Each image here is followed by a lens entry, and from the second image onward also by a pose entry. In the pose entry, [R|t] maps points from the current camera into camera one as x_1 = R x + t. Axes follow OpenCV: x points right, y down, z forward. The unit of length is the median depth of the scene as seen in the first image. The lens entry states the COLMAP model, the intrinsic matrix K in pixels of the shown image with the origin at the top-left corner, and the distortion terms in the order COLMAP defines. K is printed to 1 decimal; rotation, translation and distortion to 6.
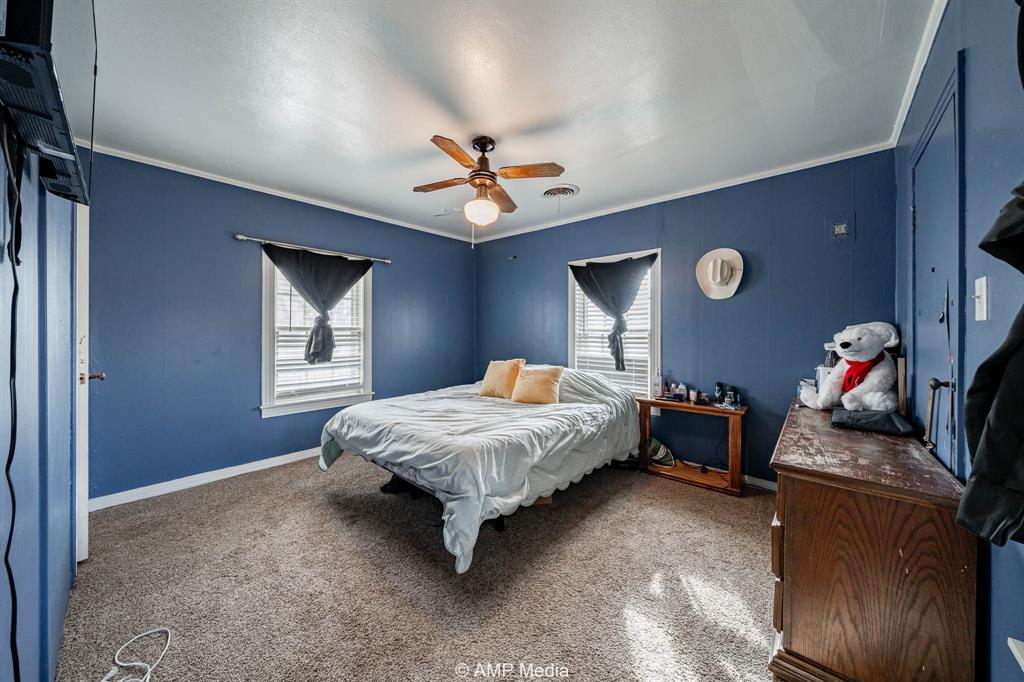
lens RADIAL K [[351.9, 0, 517.7], [0, 351.9, 335.8], [0, 0, 1]] dist [0.000276, 0.000000]
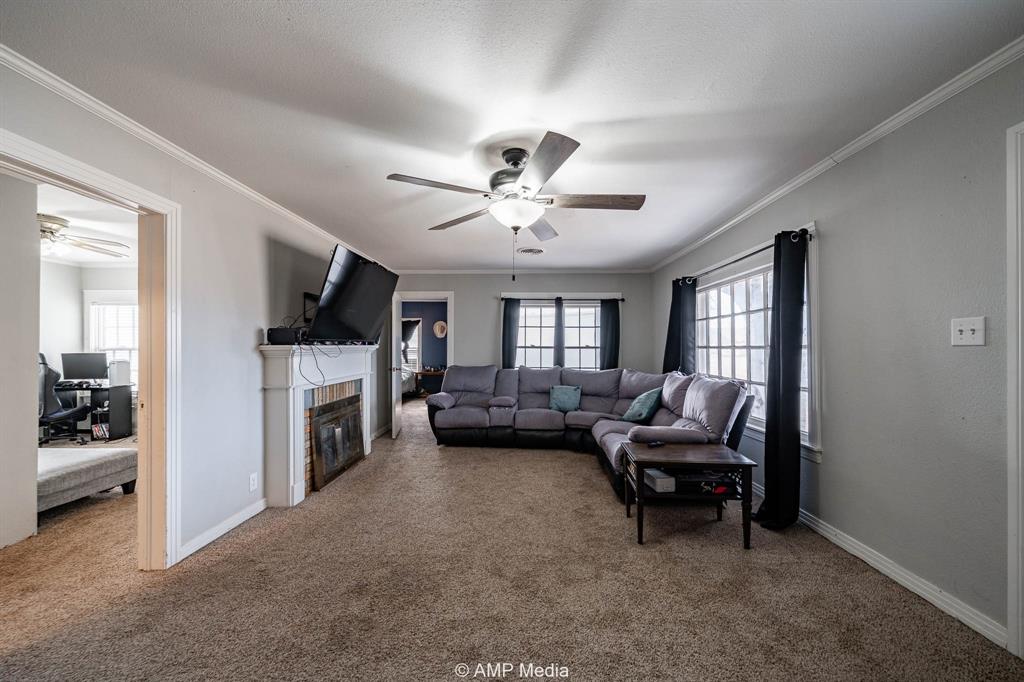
lens RADIAL K [[382.4, 0, 513.9], [0, 382.4, 345.6], [0, 0, 1]] dist [0.000118, 0.000000]
pose [[0.766372, -0.000261, 0.642397, -0.981144], [0.004768, 0.999975, -0.005283, -0.015700], [-0.642379, 0.007112, 0.766354, -1.795891]]
